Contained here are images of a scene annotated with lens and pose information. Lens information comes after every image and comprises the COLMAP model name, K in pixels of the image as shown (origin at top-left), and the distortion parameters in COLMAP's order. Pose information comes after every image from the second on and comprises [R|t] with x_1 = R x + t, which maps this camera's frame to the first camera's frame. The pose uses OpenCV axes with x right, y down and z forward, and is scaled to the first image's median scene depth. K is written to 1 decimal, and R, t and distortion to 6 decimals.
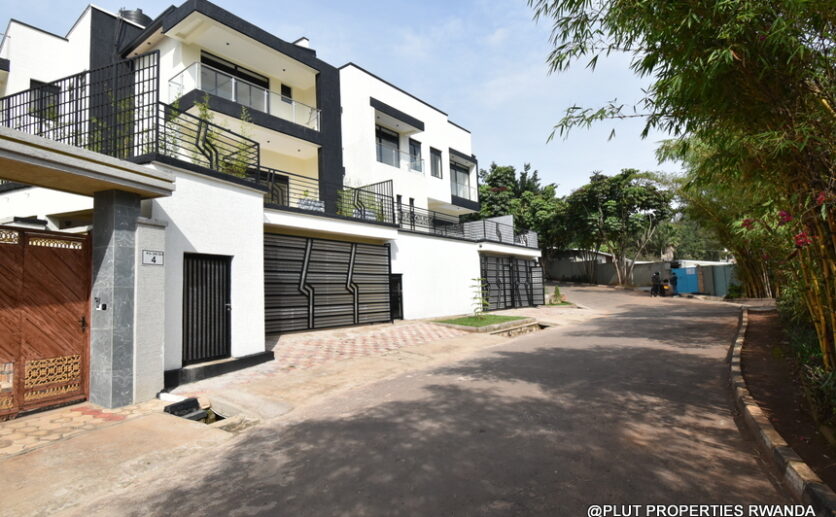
lens RADIAL K [[425.1, 0, 418.0], [0, 425.1, 258.5], [0, 0, 1]] dist [-0.000901, -0.000141]
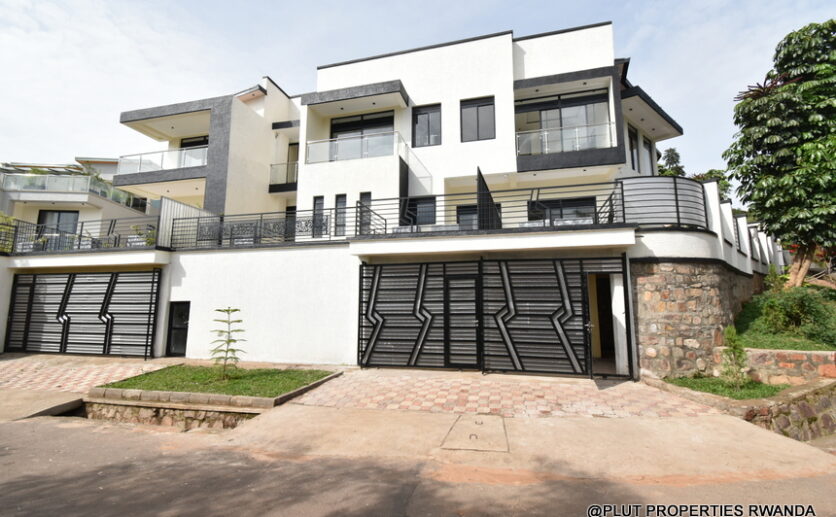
lens RADIAL K [[377.3, 0, 418.0], [0, 377.3, 258.5], [0, 0, 1]] dist [0.004134, -0.000173]
pose [[0.356540, -0.129337, -0.925284, 0.511092], [0.048291, 0.991599, -0.119998, 0.039447], [0.933031, -0.001899, 0.359790, 0.743463]]
